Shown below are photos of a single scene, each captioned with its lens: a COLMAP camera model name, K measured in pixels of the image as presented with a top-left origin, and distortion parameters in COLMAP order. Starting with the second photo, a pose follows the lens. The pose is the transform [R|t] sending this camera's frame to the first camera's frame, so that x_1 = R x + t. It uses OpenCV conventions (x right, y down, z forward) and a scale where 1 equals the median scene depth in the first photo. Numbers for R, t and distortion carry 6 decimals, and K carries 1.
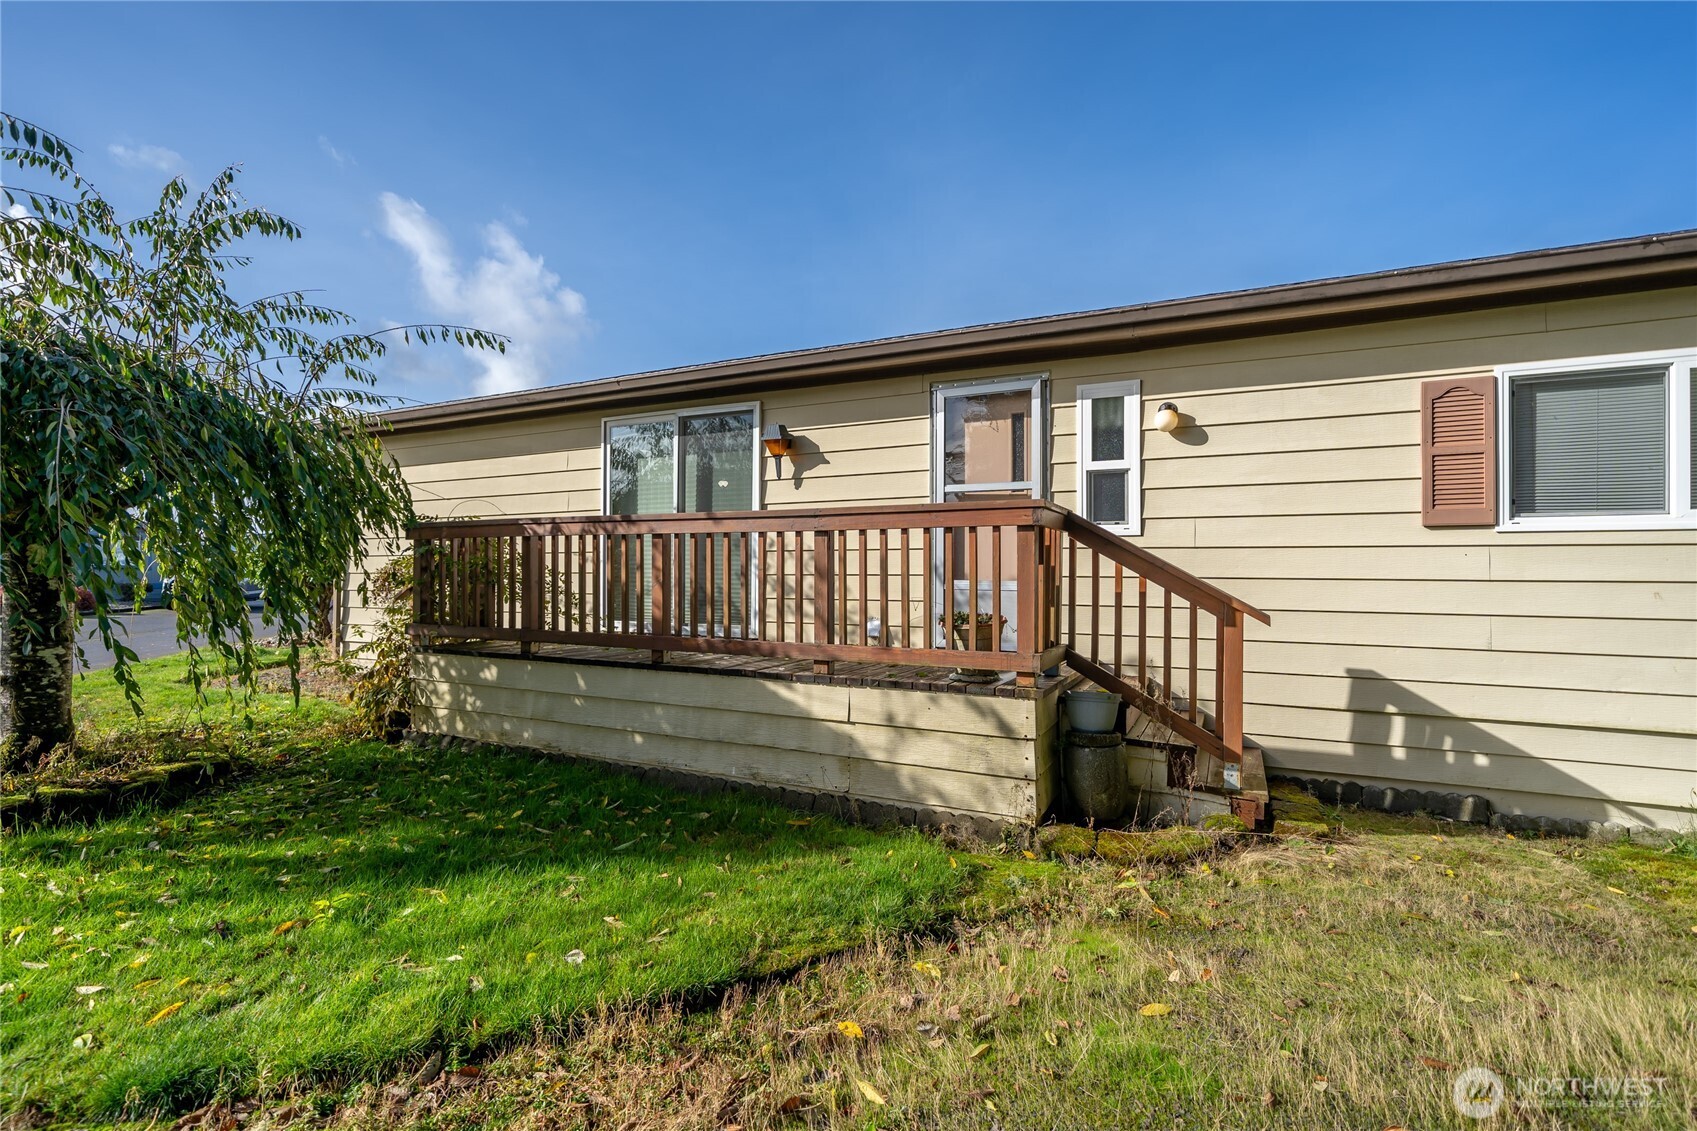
lens RADIAL K [[781.3, 0, 853.0], [0, 781.3, 556.1], [0, 0, 1]] dist [0.003663, -0.000183]
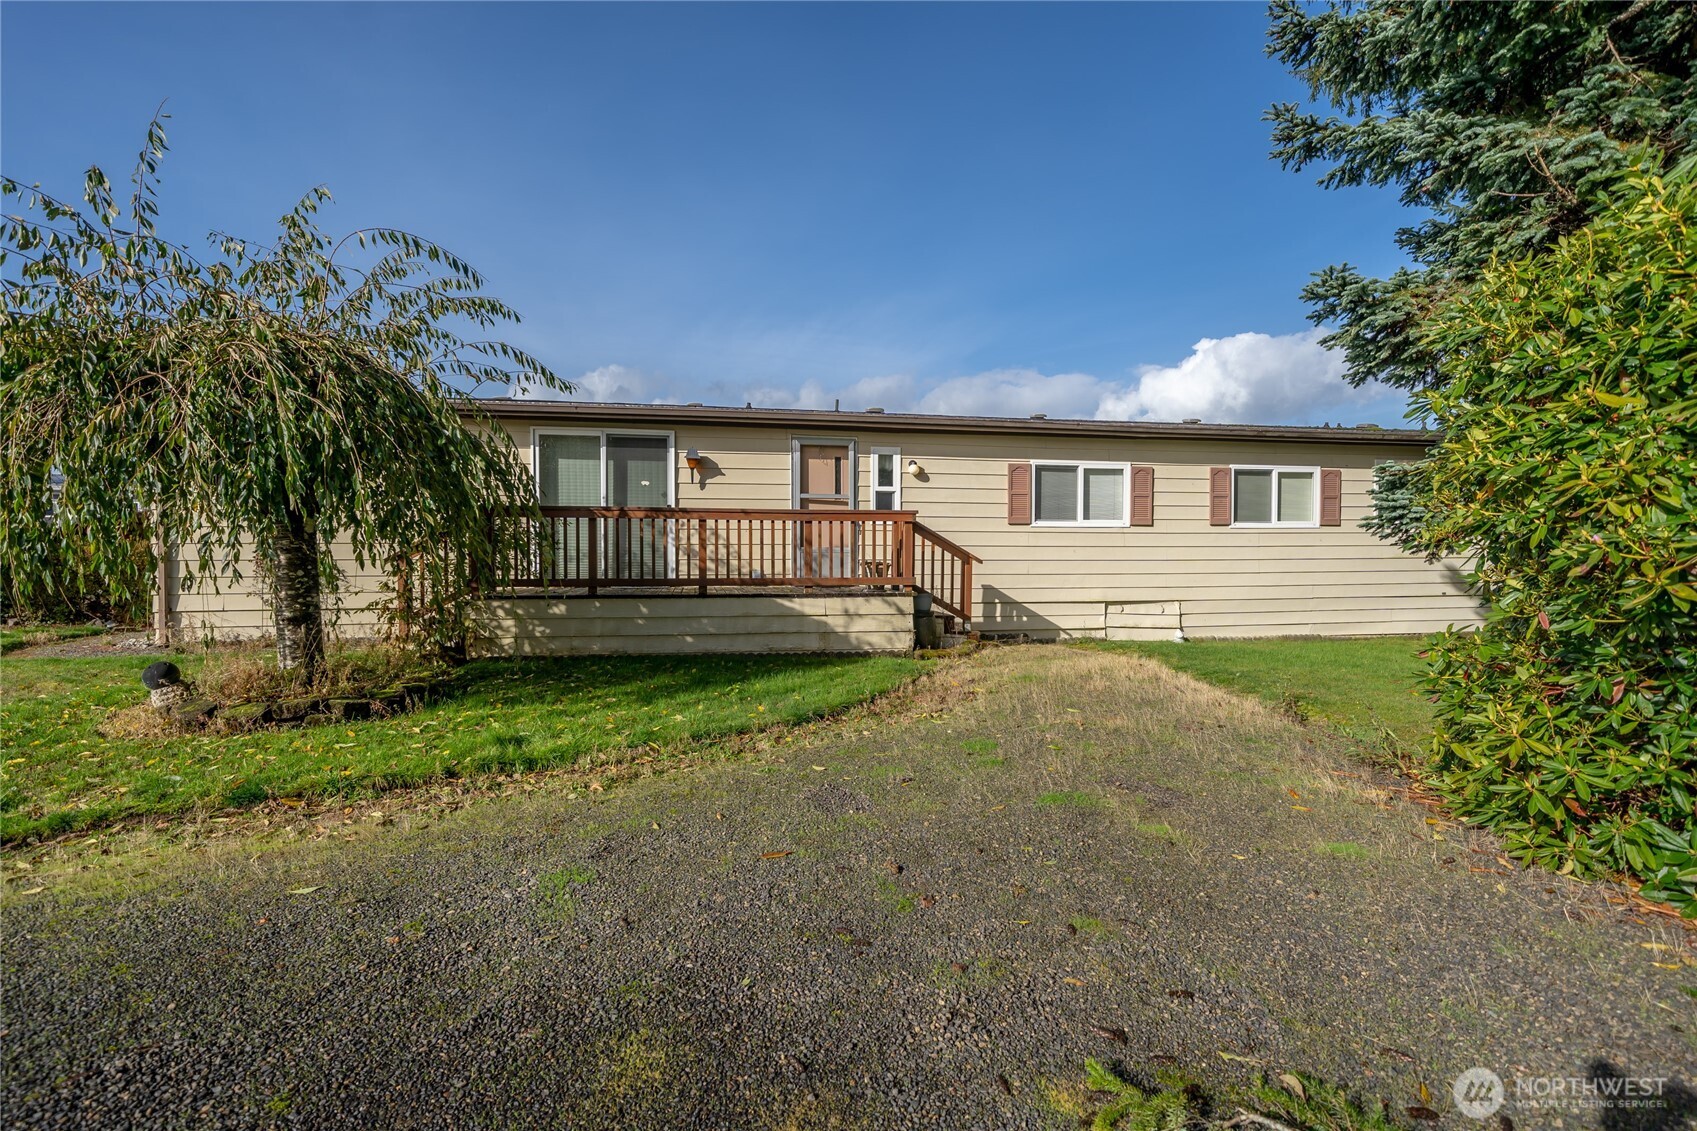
lens RADIAL K [[781.3, 0, 843.4], [0, 781.3, 567.9], [0, 0, 1]] dist [0.003663, -0.000183]
pose [[0.799980, -0.015276, 0.599832, -1.095700], [-0.011247, 0.999118, 0.040445, 0.005626], [-0.599921, -0.039102, 0.799103, -0.604685]]
